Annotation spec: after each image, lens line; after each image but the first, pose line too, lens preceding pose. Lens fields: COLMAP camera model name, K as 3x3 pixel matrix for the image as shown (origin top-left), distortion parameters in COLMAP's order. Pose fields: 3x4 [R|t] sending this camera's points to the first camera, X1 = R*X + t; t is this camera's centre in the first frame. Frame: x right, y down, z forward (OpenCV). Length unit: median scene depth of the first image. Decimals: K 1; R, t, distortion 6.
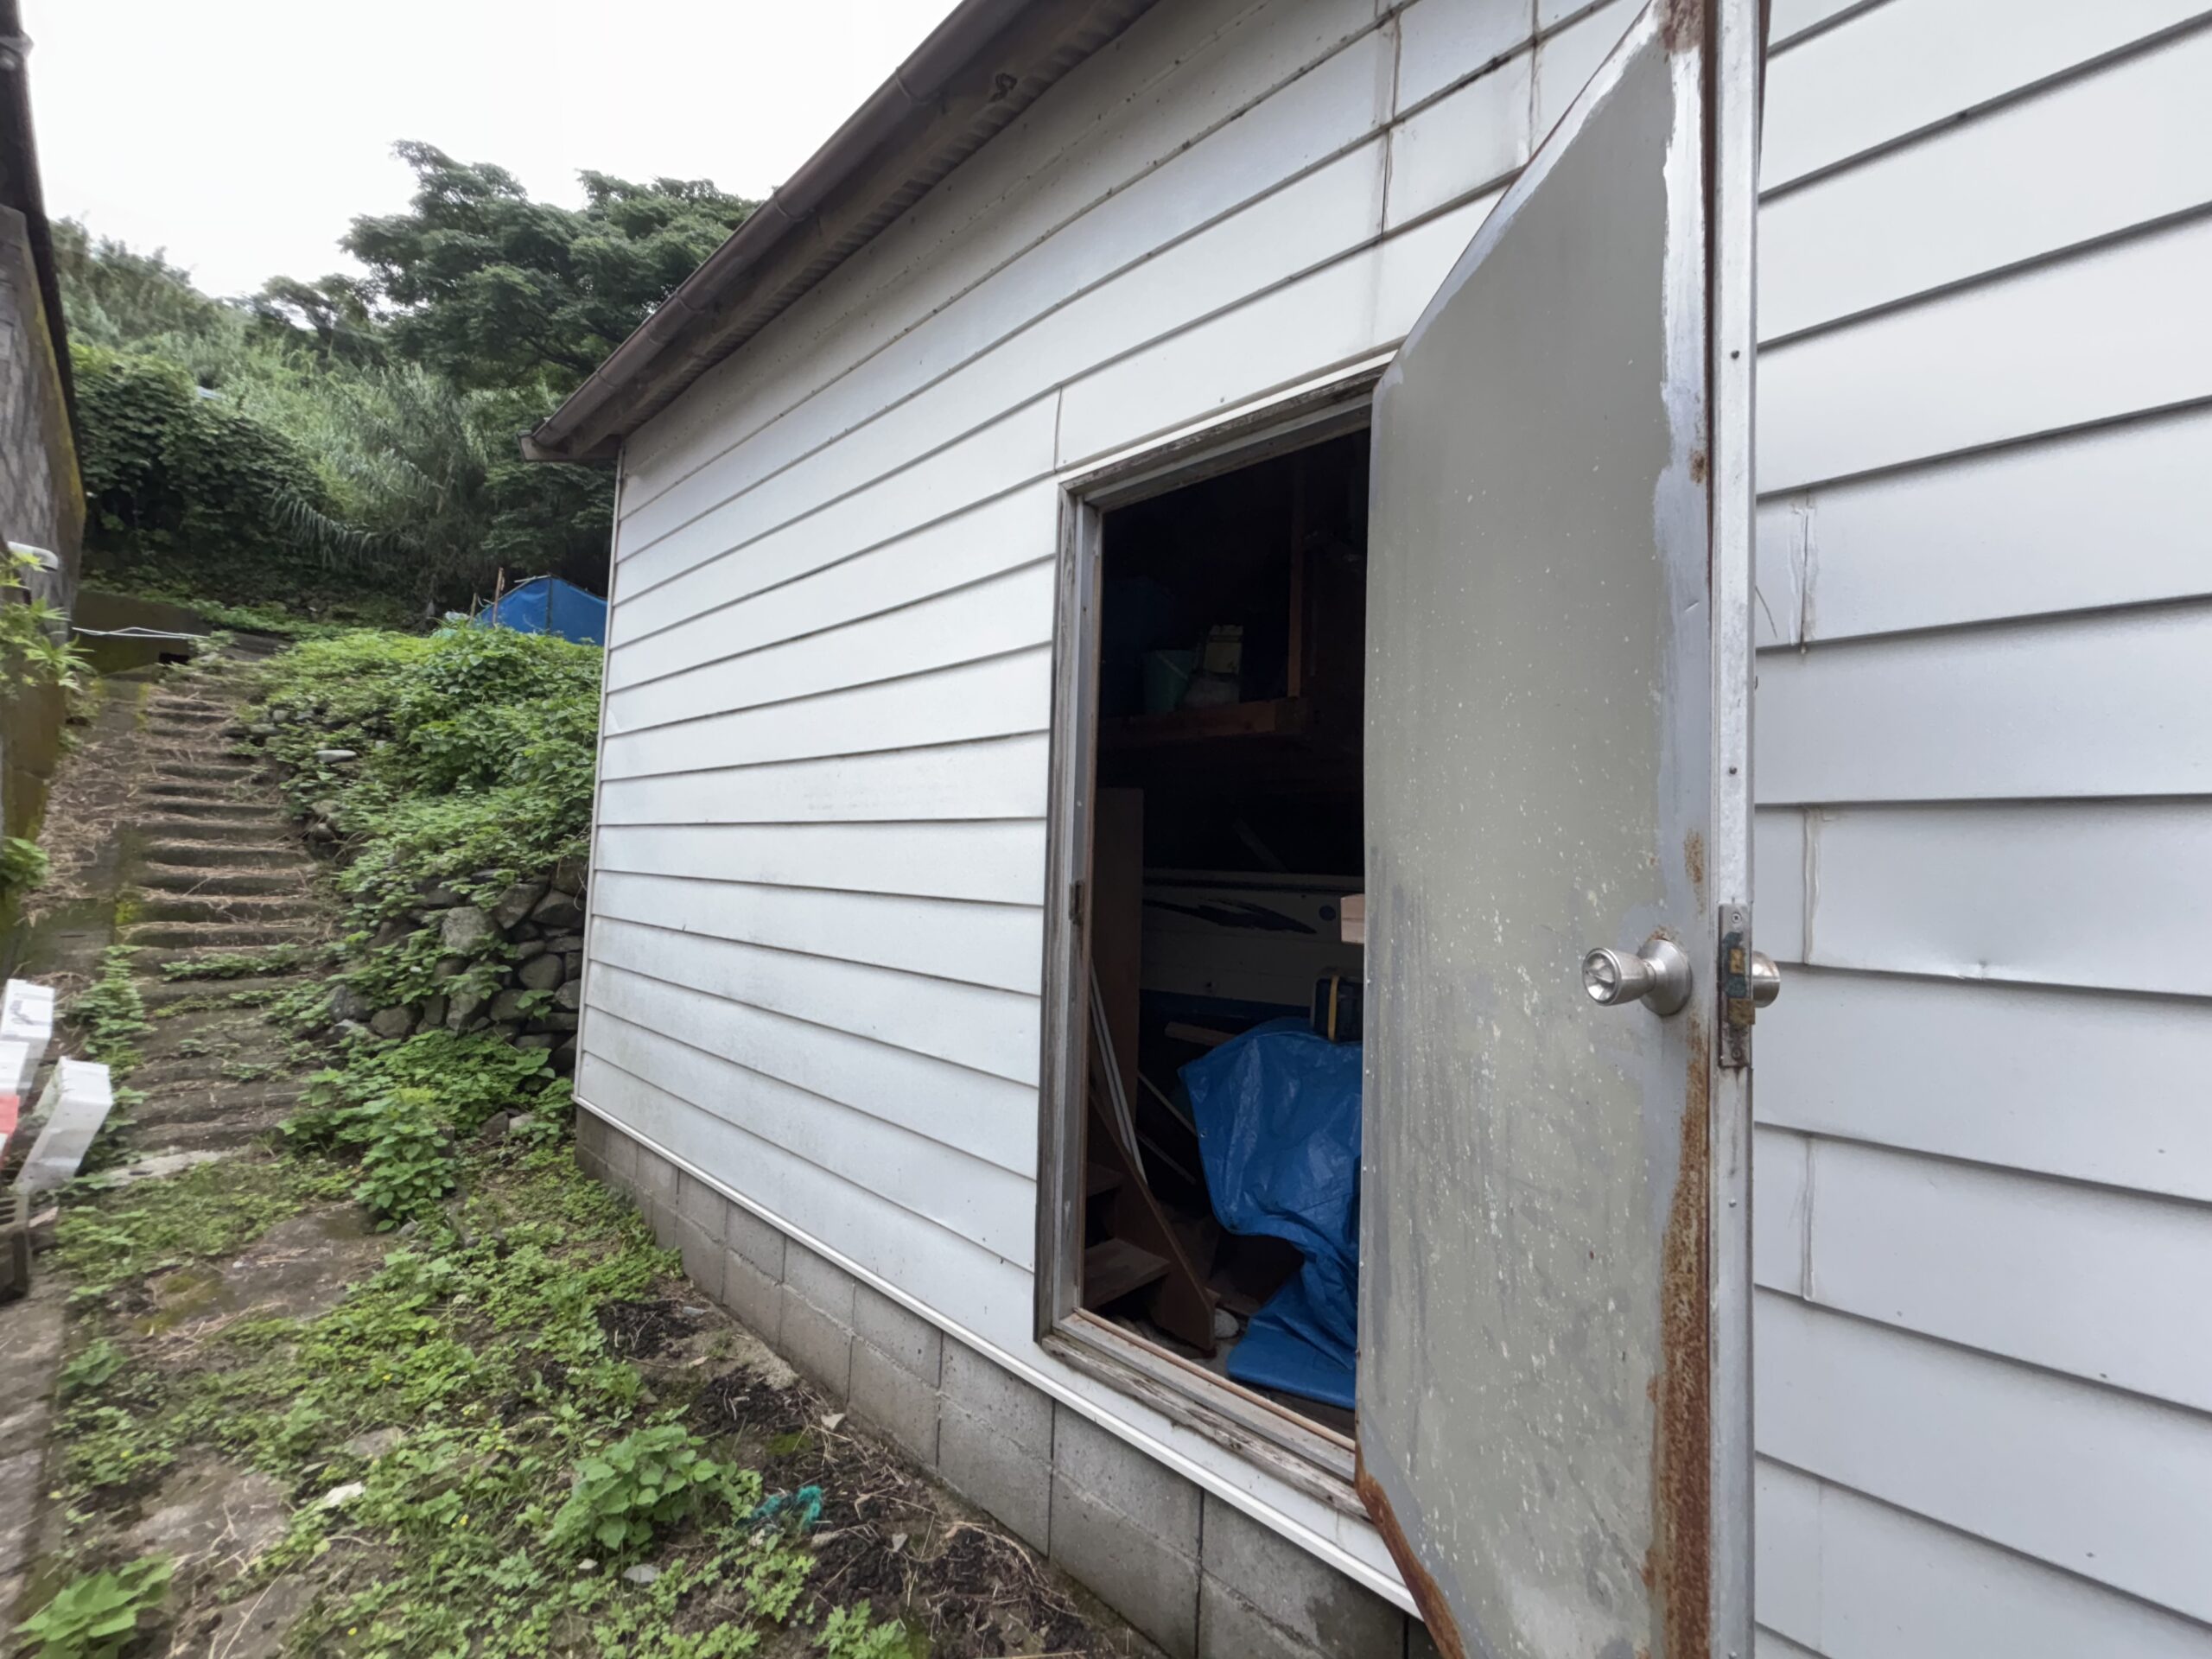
lens RADIAL K [[891.2, 0, 1099.4], [0, 891.2, 836.7], [0, 0, 1]] dist [0.002838, -0.000138]
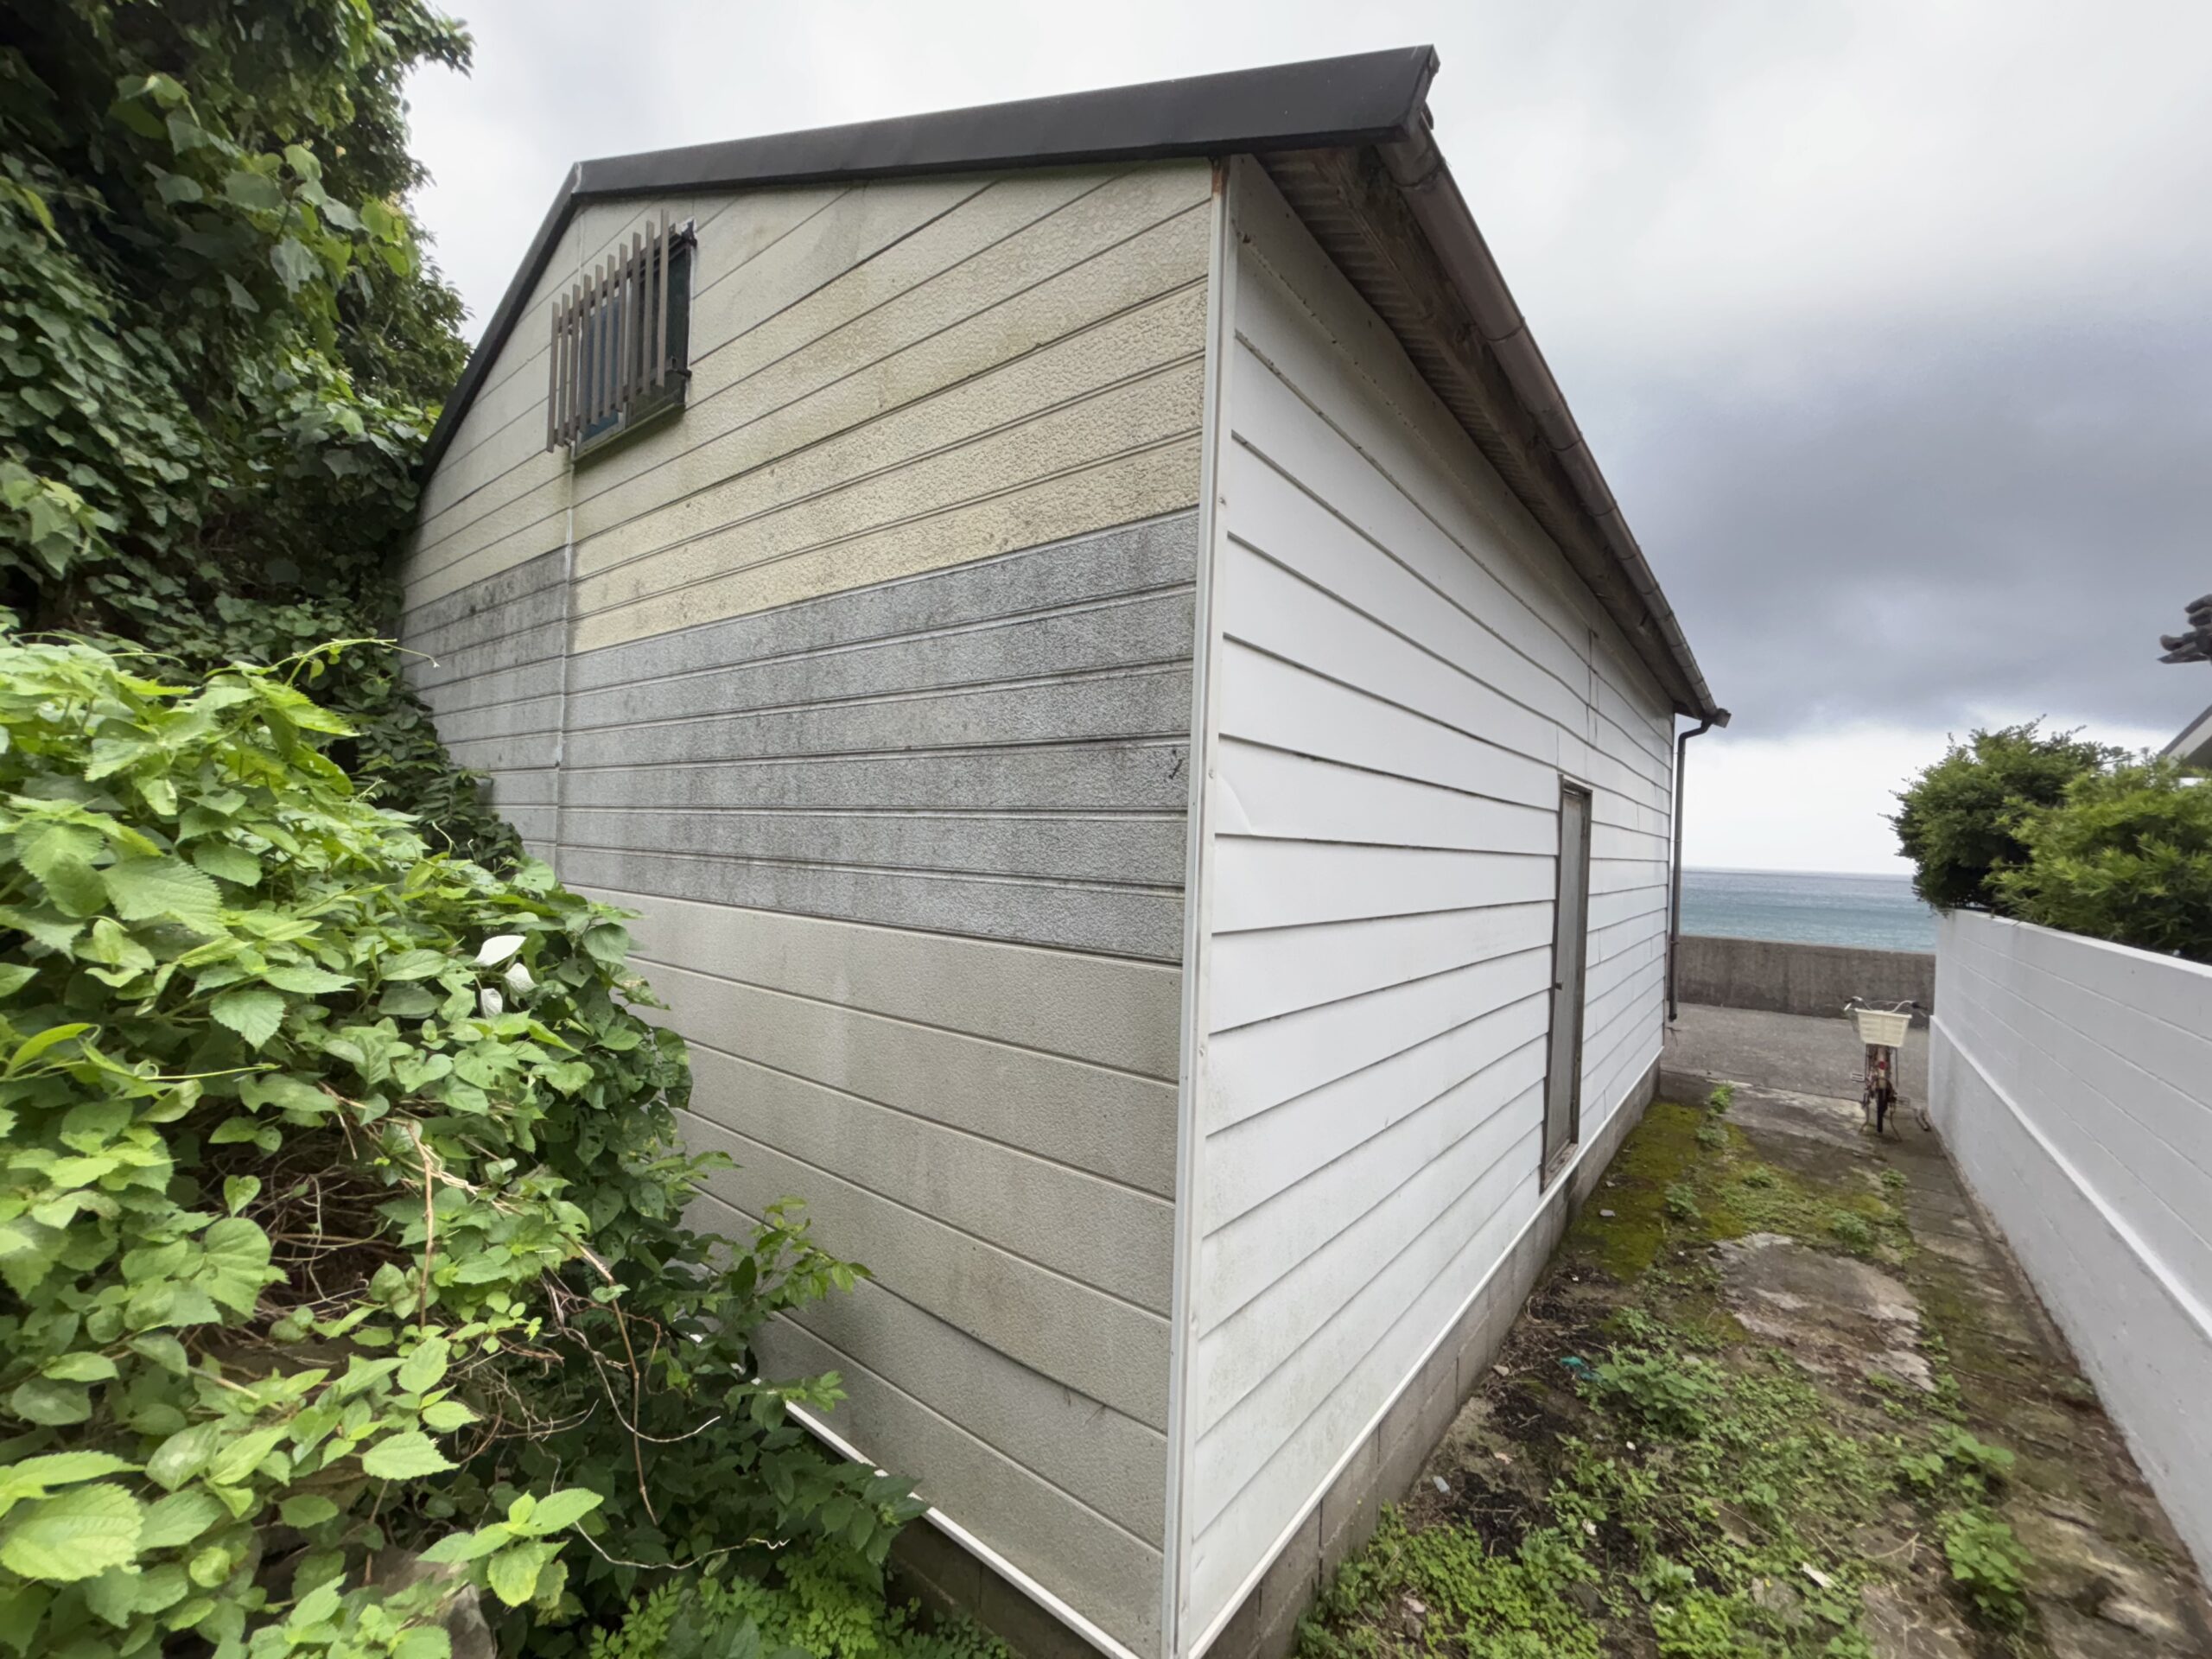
lens RADIAL K [[891.2, 0, 1099.4], [0, 891.2, 836.7], [0, 0, 1]] dist [0.002838, -0.000138]
pose [[-0.055706, -0.039473, 0.997667, -1.517634], [-0.086791, 0.995627, 0.034547, -0.186368], [-0.994668, -0.084664, -0.058889, 1.640204]]
